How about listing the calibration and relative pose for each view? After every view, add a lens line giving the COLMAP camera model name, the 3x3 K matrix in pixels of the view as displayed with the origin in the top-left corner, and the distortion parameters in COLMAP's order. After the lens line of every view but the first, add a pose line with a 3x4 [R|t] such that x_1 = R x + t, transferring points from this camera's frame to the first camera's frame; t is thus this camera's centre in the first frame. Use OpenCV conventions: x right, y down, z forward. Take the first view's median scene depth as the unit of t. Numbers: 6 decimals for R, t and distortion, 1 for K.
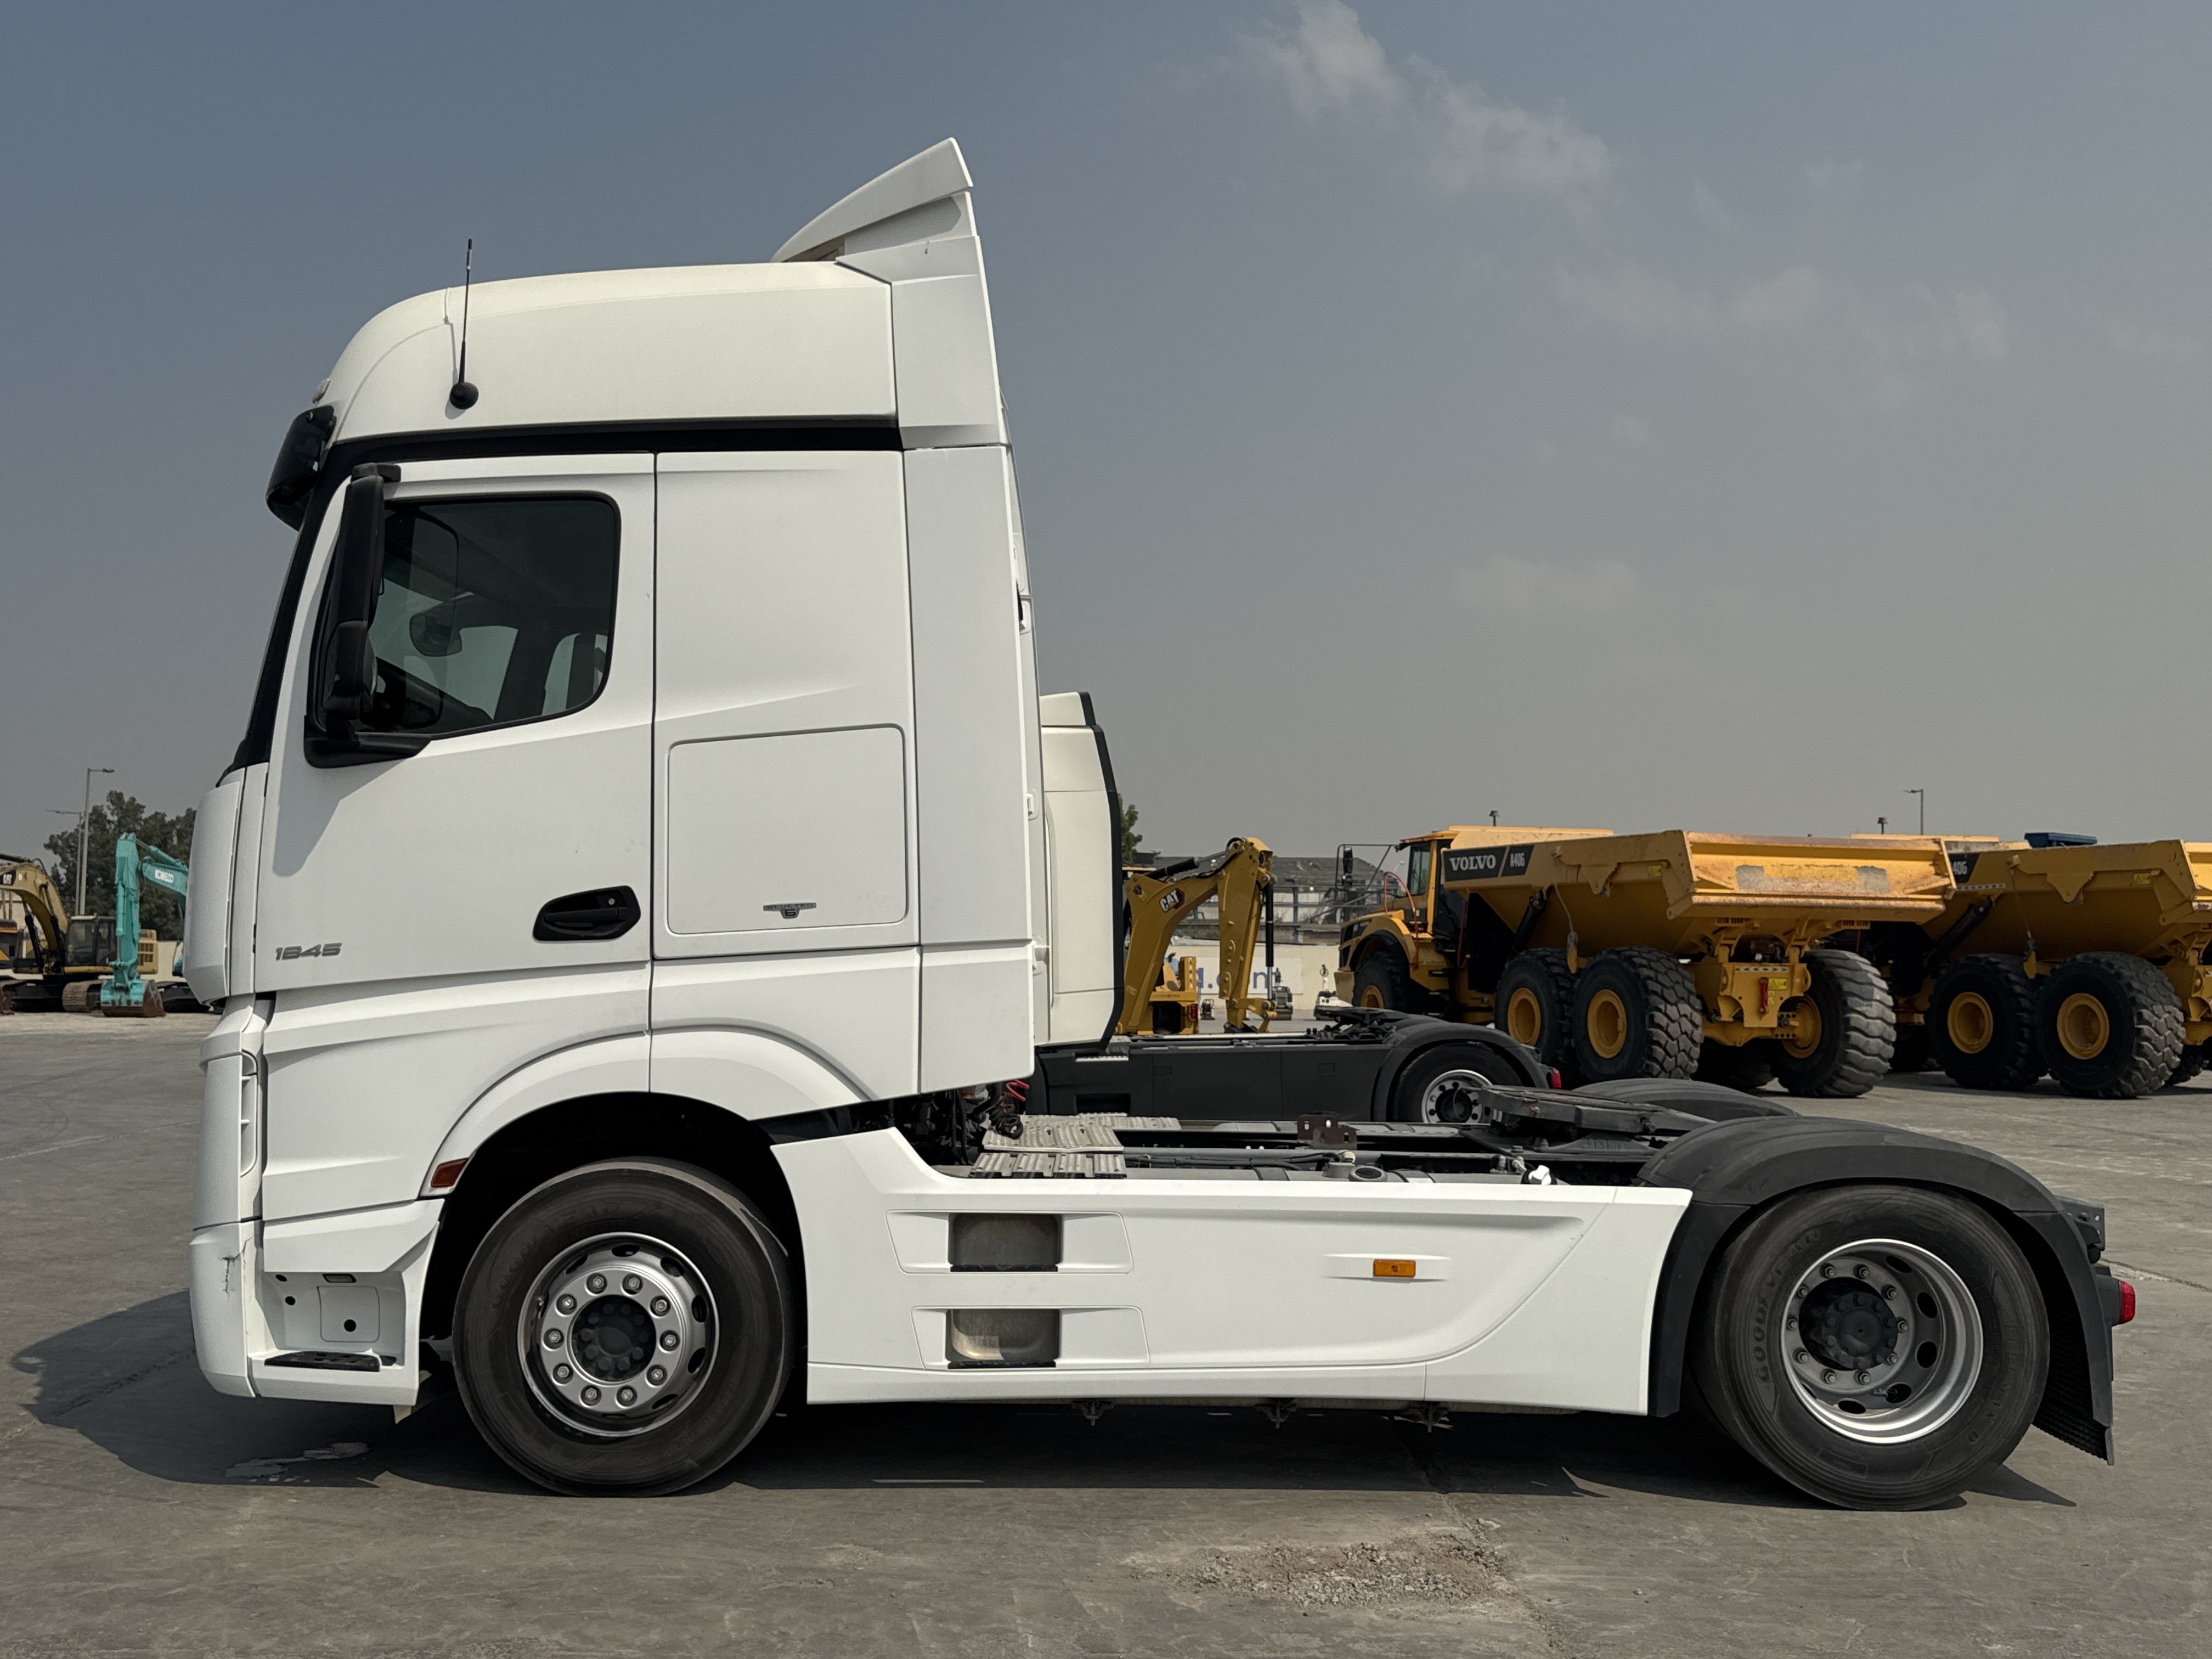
lens RADIAL K [[2034.1, 0, 1106.0], [0, 2034.1, 829.5], [0, 0, 1]] dist [0.216092, -0.306172]
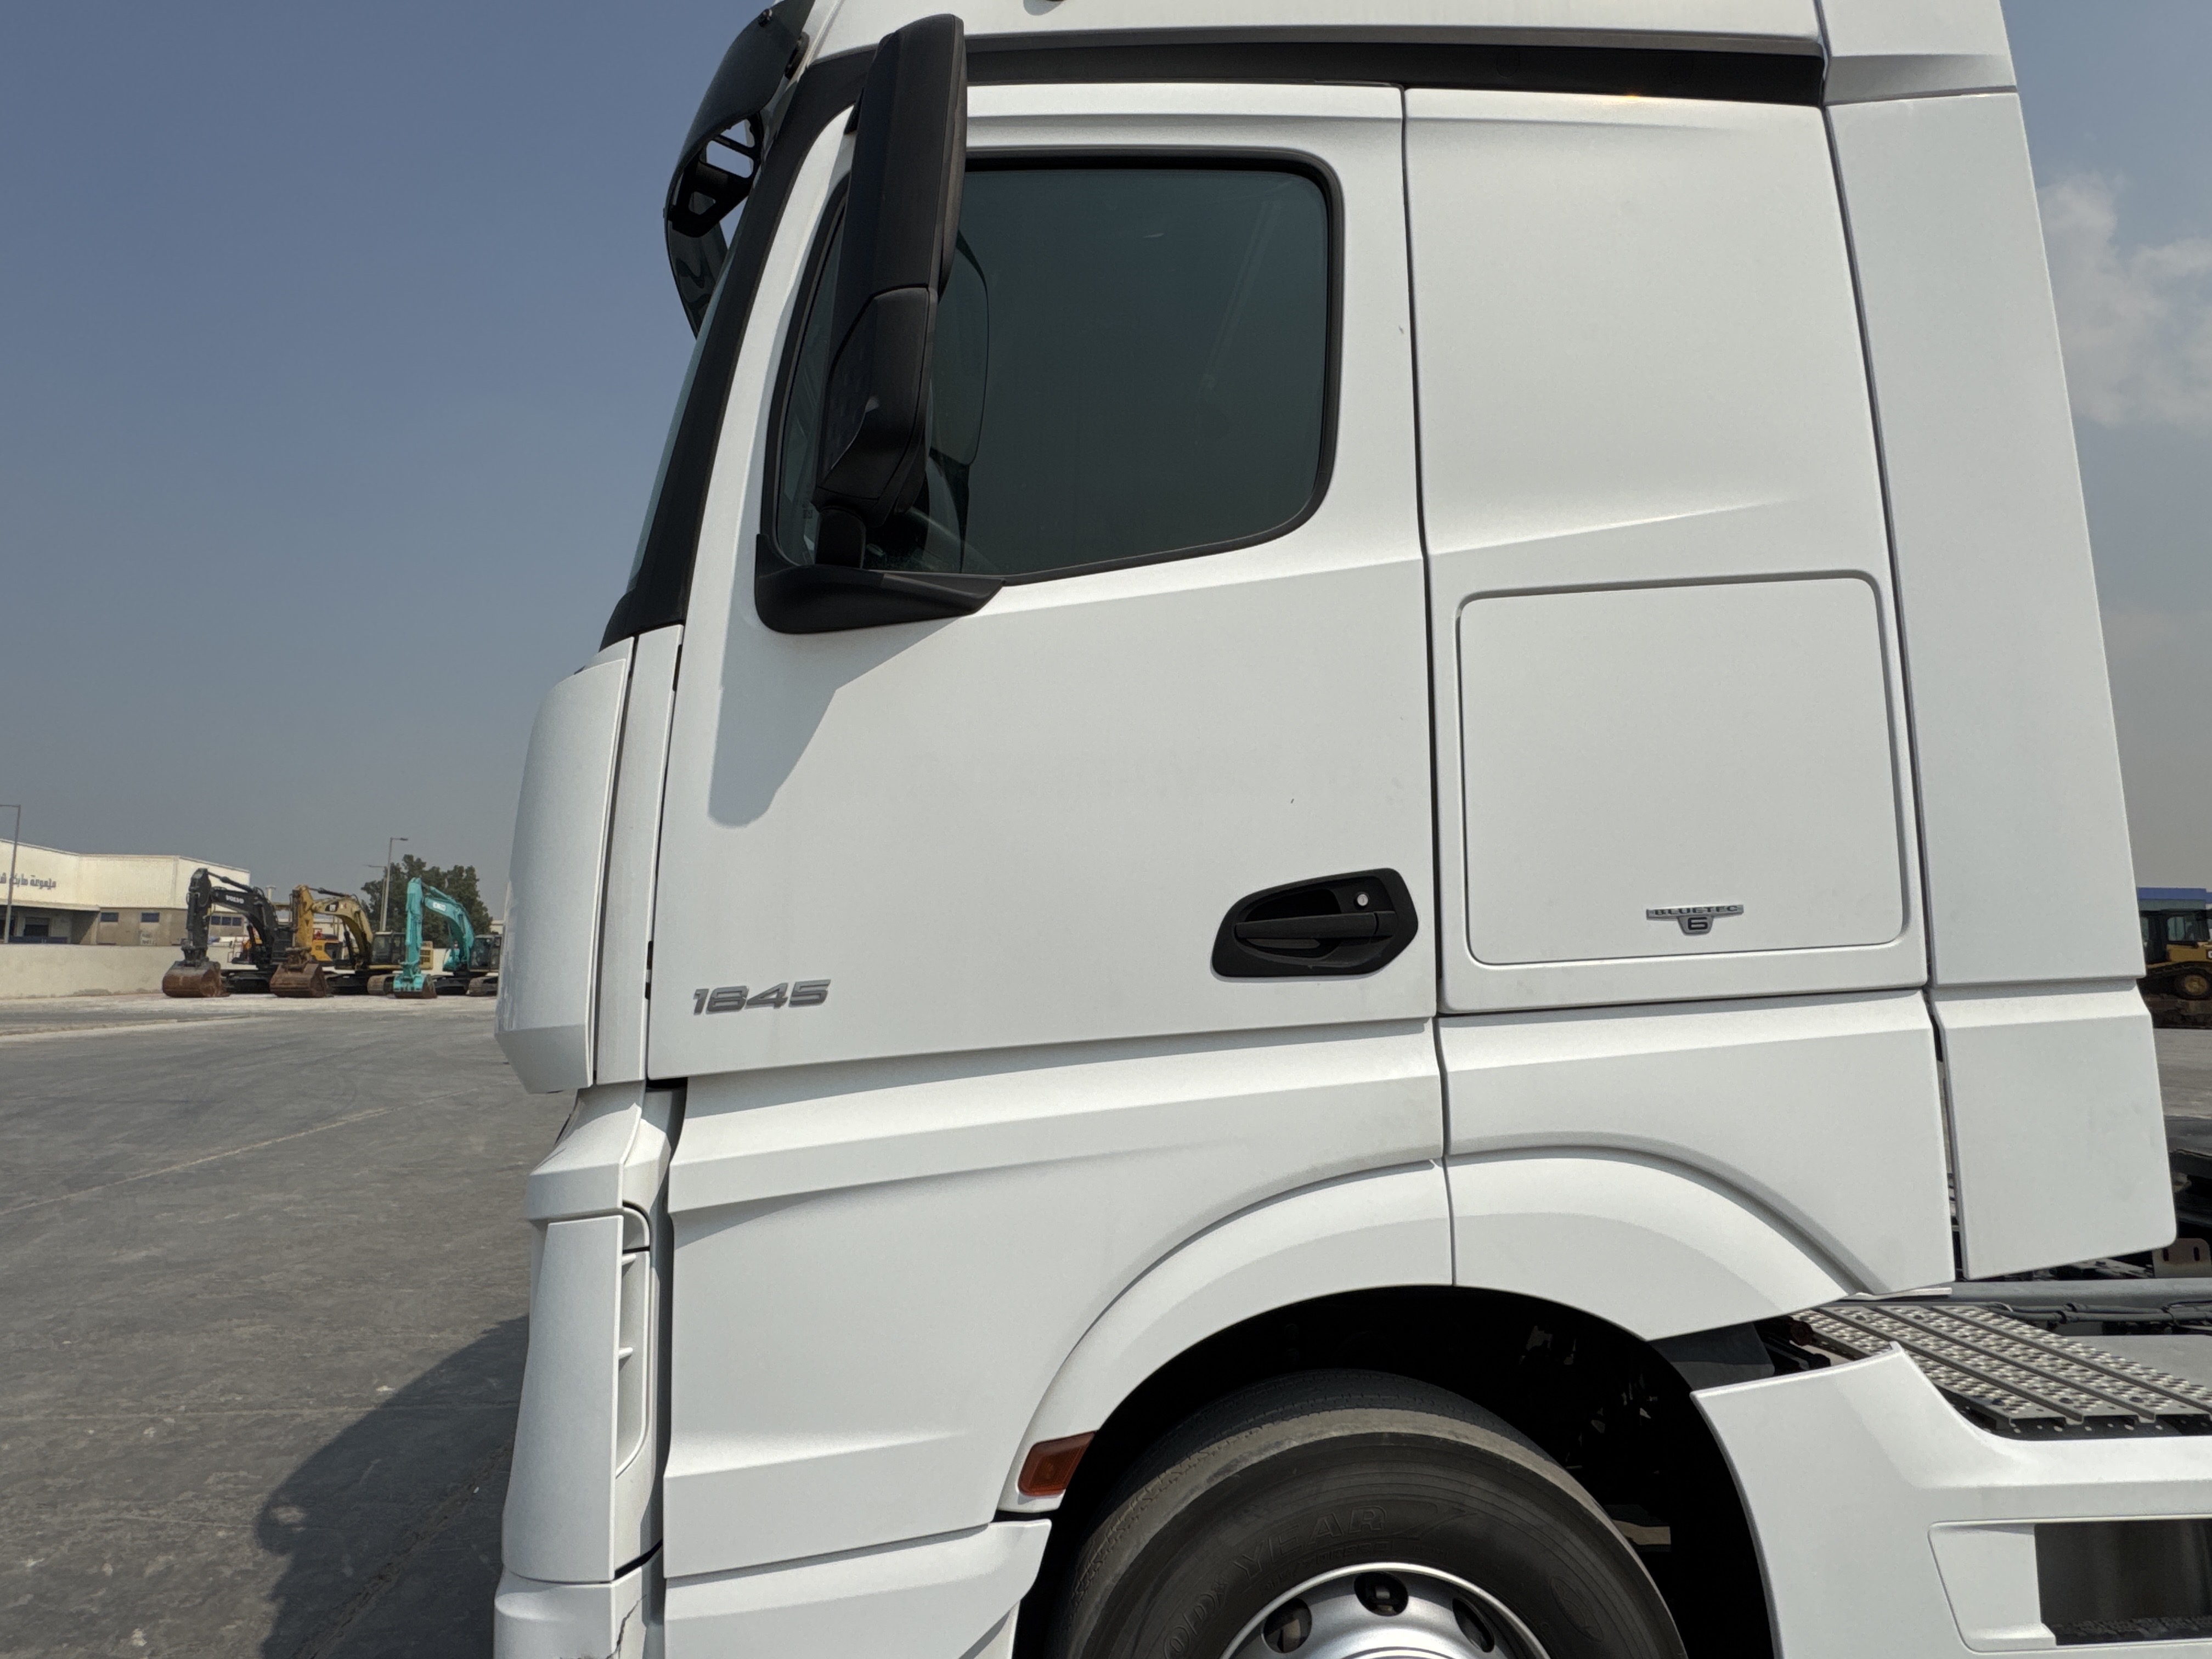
lens RADIAL K [[1144.8, 0, 1106.0], [0, 1144.8, 829.5], [0, 0, 1]] dist [-0.001312, 0.013568]
pose [[0.994422, 0.010932, 0.104906, -0.329294], [-0.005742, 0.998750, -0.049648, 0.031714], [-0.105317, 0.048769, 0.993242, 0.718386]]
